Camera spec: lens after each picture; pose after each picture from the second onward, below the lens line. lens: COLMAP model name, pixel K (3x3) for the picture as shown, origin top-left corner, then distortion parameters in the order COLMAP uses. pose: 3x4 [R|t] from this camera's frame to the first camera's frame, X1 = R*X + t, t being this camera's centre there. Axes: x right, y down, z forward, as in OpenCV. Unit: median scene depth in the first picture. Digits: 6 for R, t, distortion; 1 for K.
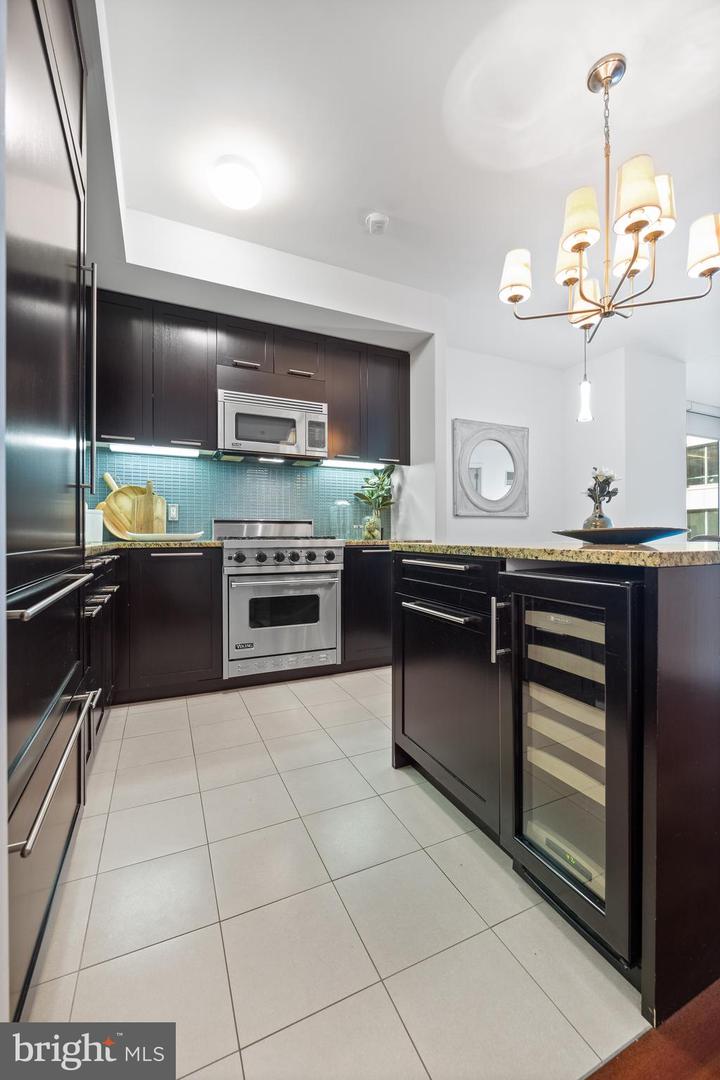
lens RADIAL K [[436.5, 0, 369.1], [0, 436.5, 534.0], [0, 0, 1]] dist [-0.004199, -0.000209]
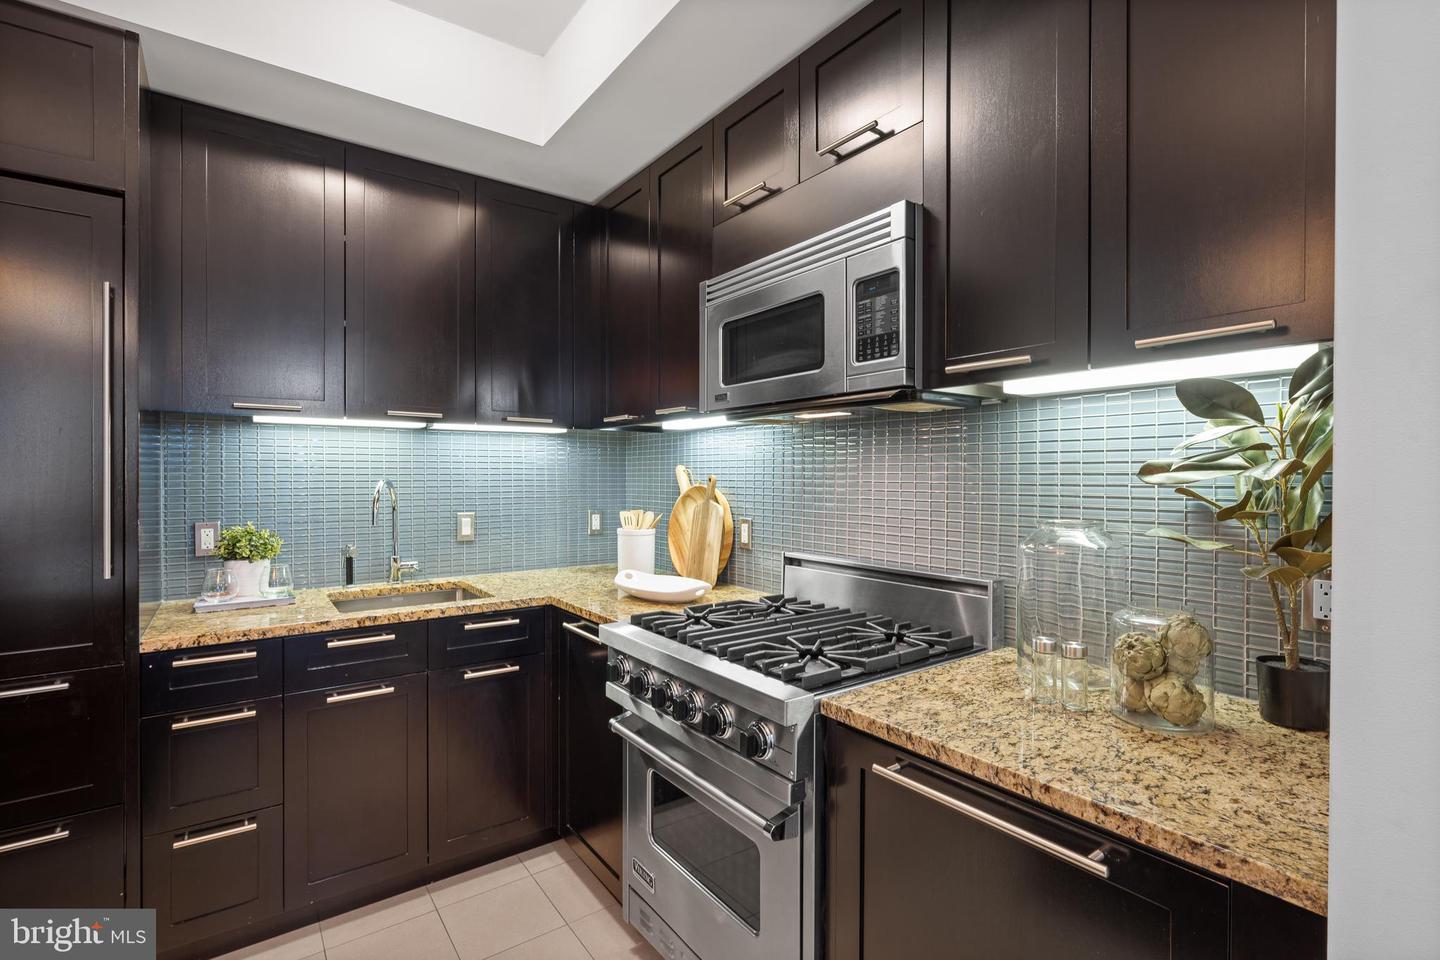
lens RADIAL K [[679.9, 0, 711.6], [0, 679.9, 478.9], [0, 0, 1]] dist [0.010096, -0.002626]
pose [[0.177682, 0.009204, -0.984045, 0.325423], [-0.001113, 0.999958, 0.009152, -0.118040], [0.984087, -0.000530, 0.177685, 0.797418]]
